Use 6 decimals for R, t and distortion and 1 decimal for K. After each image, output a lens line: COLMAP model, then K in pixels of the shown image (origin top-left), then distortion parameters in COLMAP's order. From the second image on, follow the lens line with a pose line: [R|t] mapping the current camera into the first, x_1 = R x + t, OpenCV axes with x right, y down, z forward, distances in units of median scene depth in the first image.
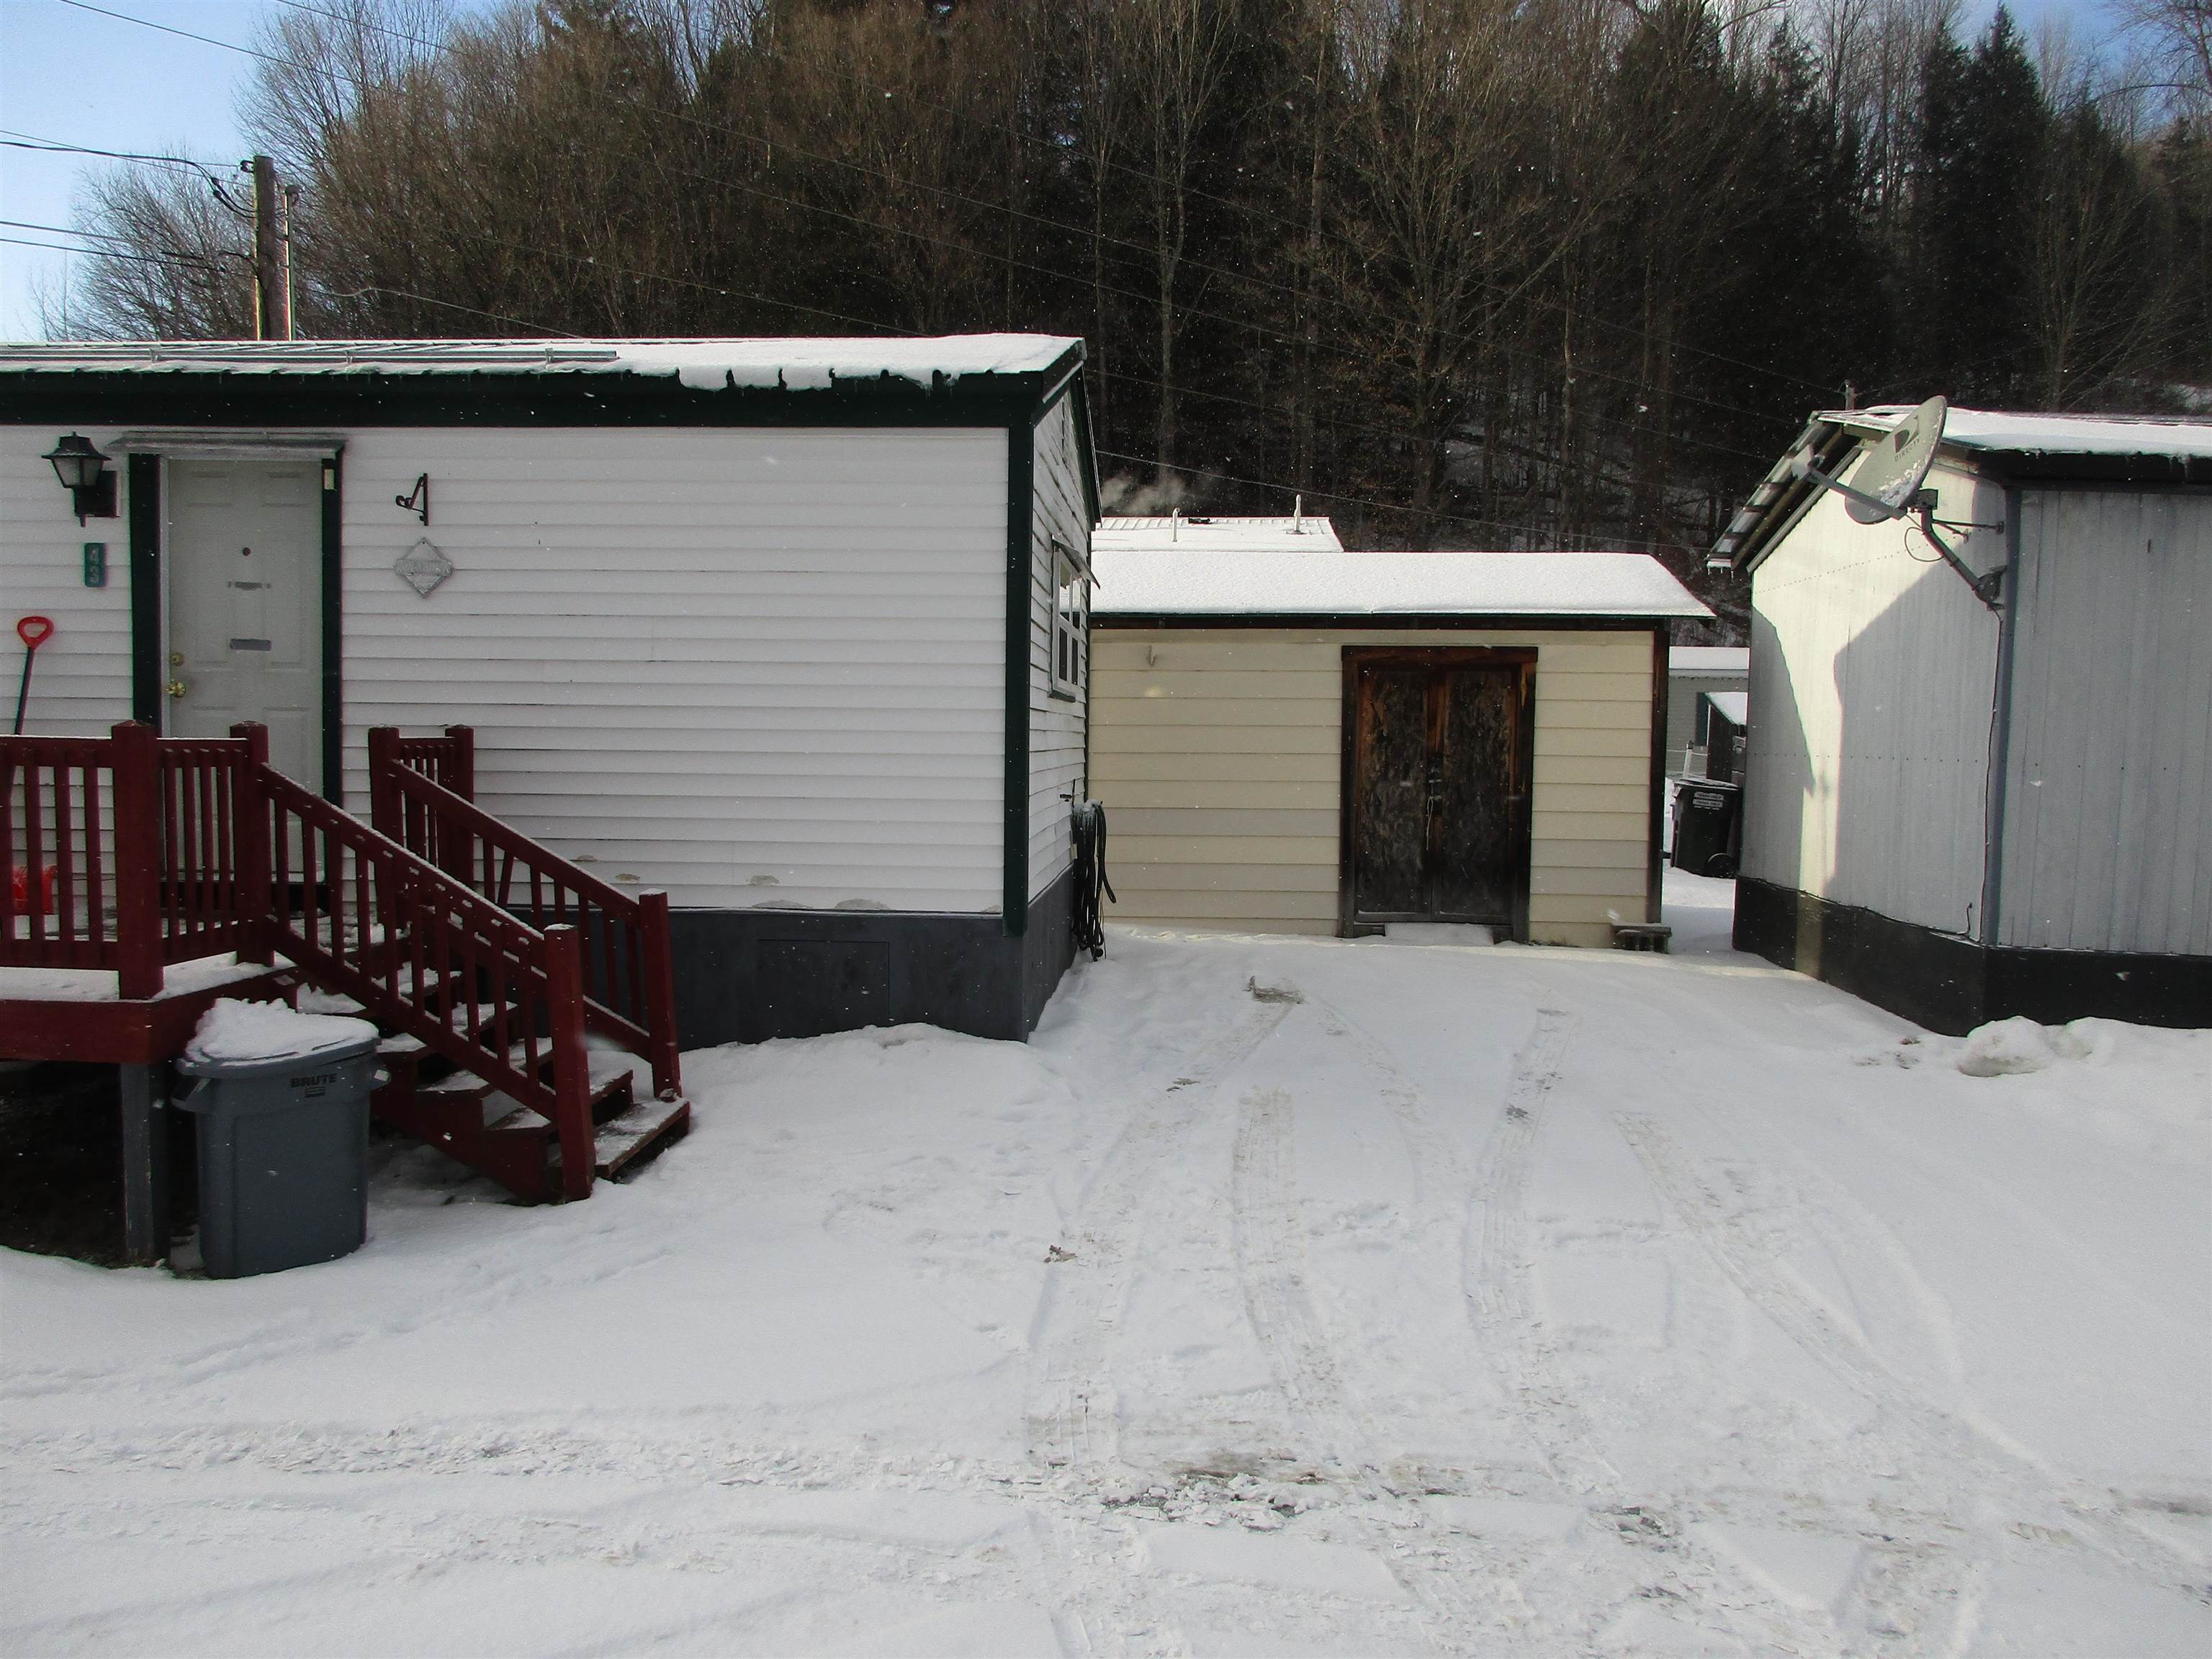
lens RADIAL K [[1646.6, 0, 1109.9], [0, 1646.6, 839.1], [0, 0, 1]] dist [-0.011019, -0.001946]
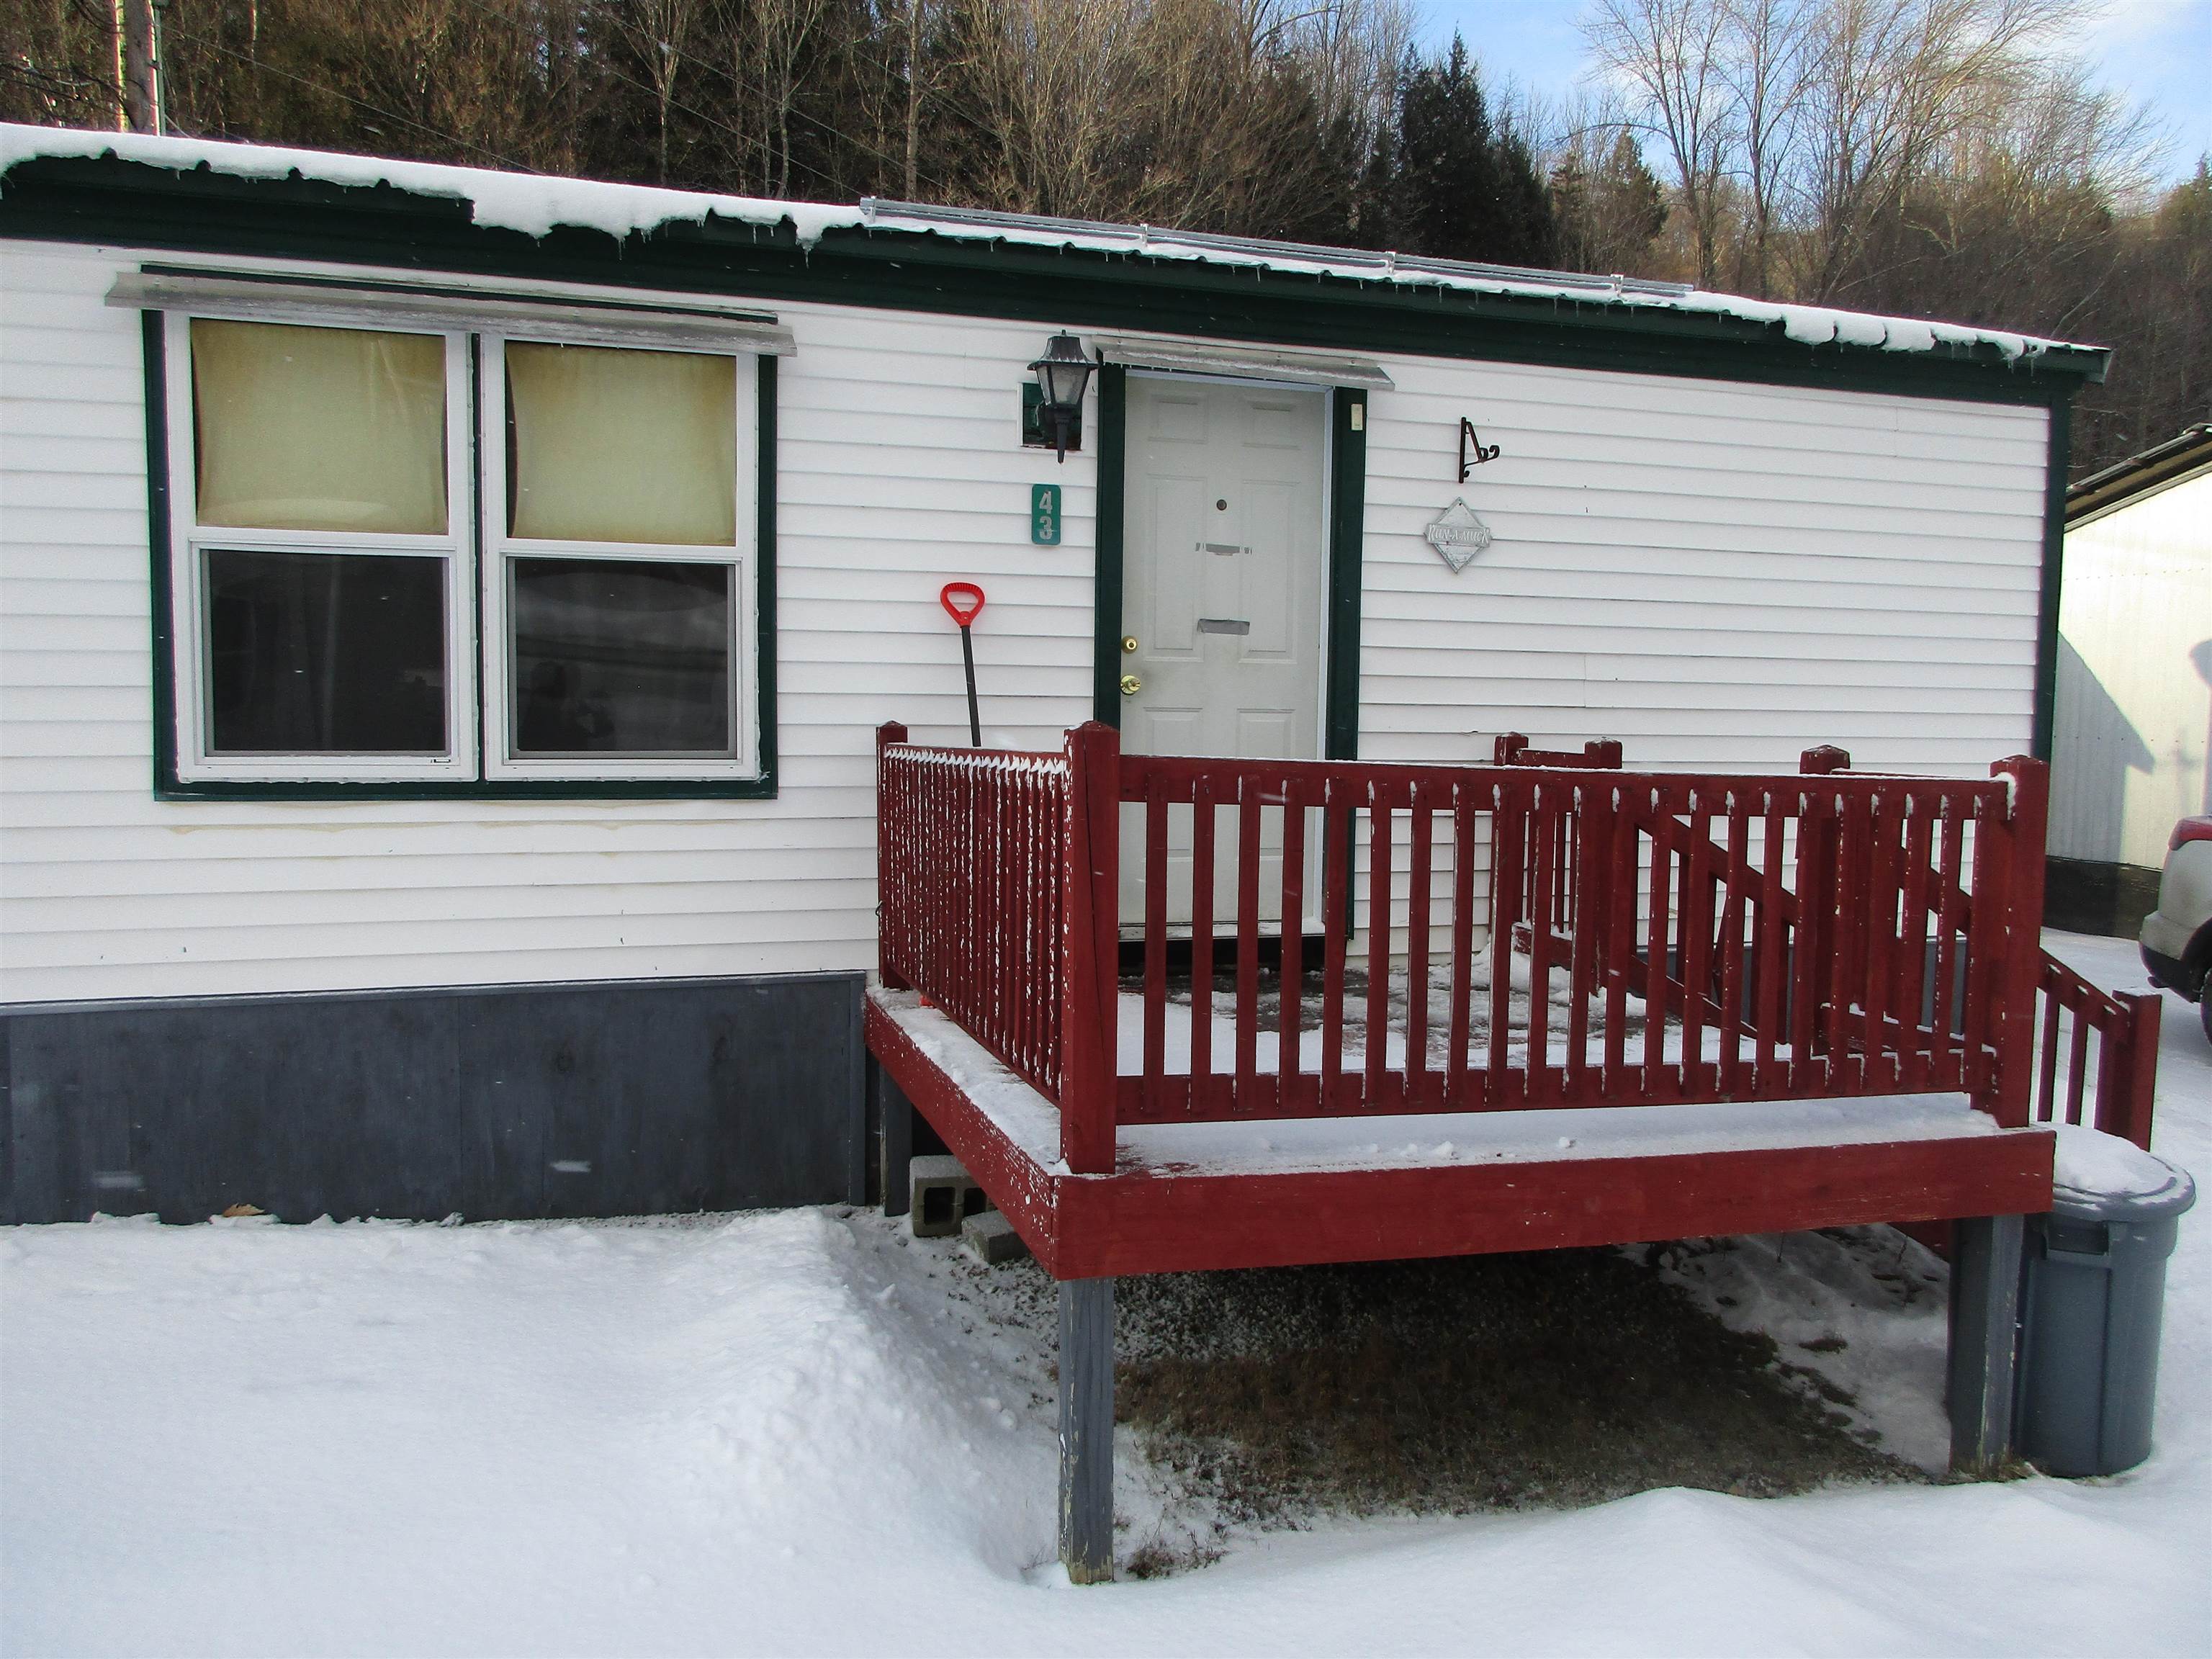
lens RADIAL K [[1646.6, 0, 1106.2], [0, 1646.6, 824.7], [0, 0, 1]] dist [-0.011019, -0.001946]
pose [[0.940832, -0.024543, 0.337984, -0.690996], [0.017961, 0.999584, 0.022587, -0.037033], [-0.338397, -0.015180, 0.940881, 0.245353]]
